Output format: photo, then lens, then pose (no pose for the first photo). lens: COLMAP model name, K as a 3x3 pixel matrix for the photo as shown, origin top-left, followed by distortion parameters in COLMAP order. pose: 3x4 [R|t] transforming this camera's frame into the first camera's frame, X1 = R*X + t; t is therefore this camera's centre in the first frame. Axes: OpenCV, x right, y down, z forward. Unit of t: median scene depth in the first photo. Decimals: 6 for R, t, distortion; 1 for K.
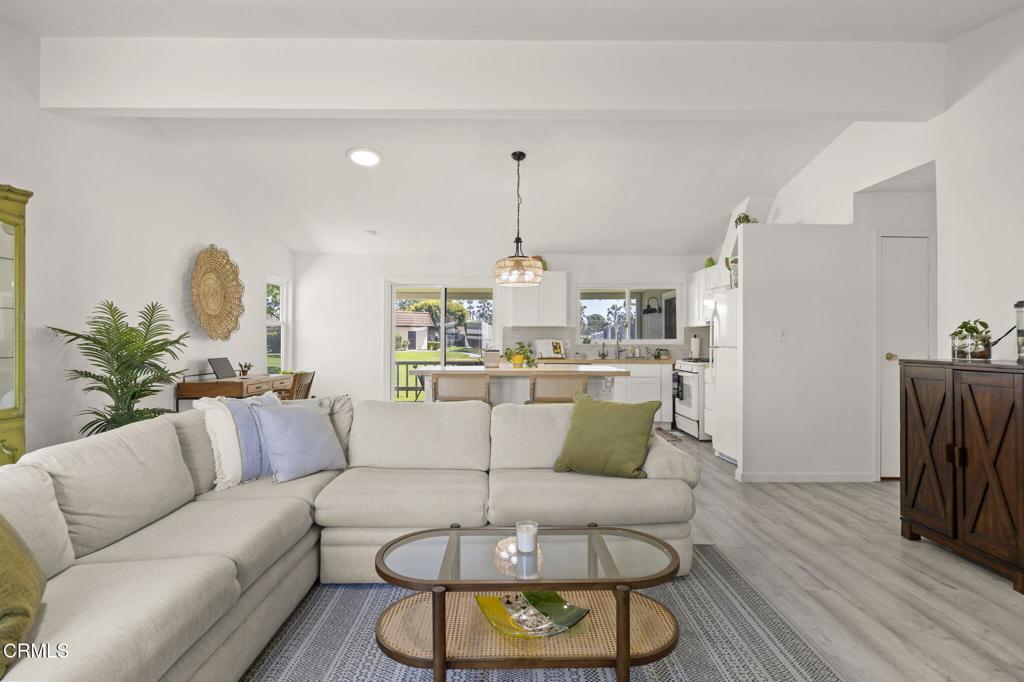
lens RADIAL K [[539.9, 0, 512.0], [0, 539.9, 341.0], [0, 0, 1]] dist [0.000311, -0.000353]
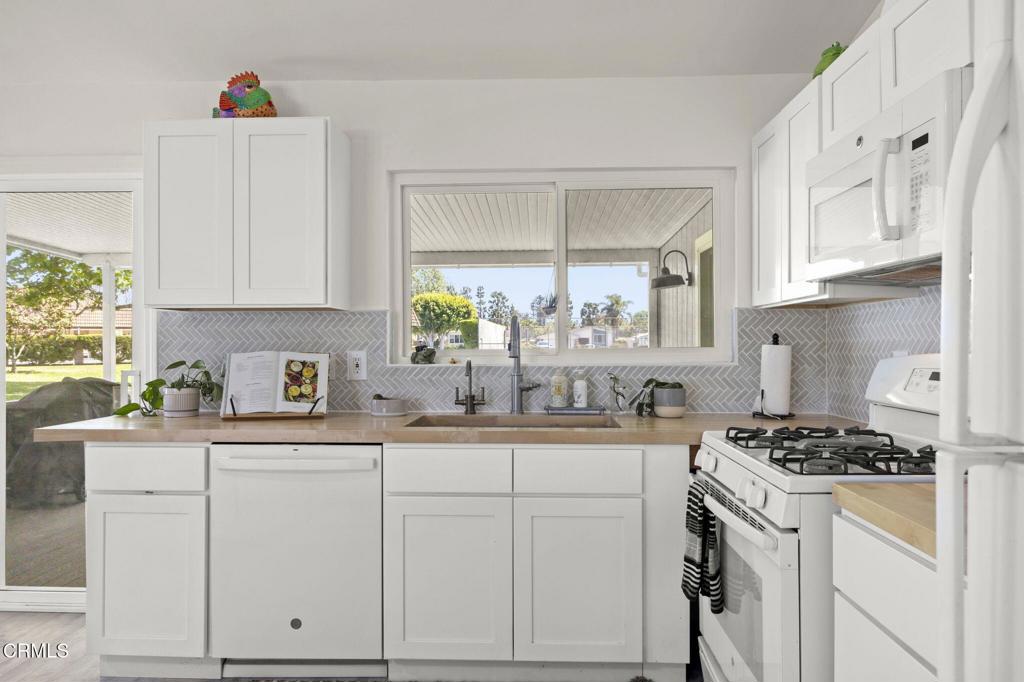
lens RADIAL K [[669.1, 0, 512.0], [0, 669.1, 341.0], [0, 0, 1]] dist [-0.005903, -0.001299]
pose [[0.999212, -0.003602, -0.039527, 0.208180], [0.003379, 0.999978, -0.005700, -0.005801], [0.039547, 0.005562, 0.999202, 0.624285]]
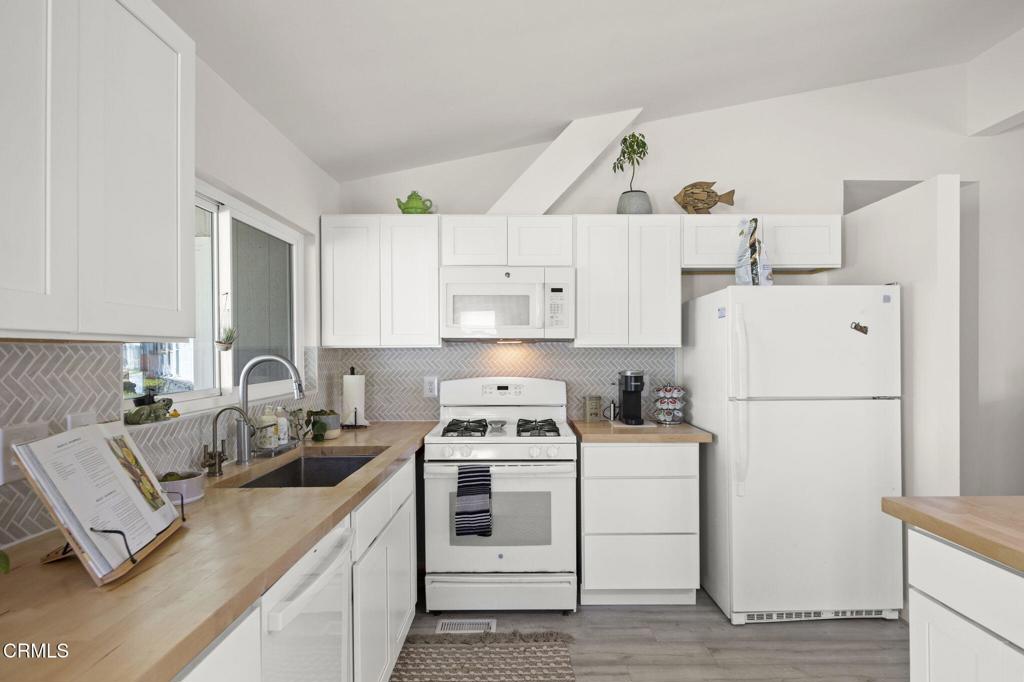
lens RADIAL K [[576.8, 0, 512.0], [0, 576.8, 341.0], [0, 0, 1]] dist [0.000120, -0.000026]
pose [[0.013871, 0.014814, 0.999794, -0.100466], [0.001876, 0.999888, -0.014842, -0.024405], [-0.999902, 0.002082, 0.013842, 0.863356]]
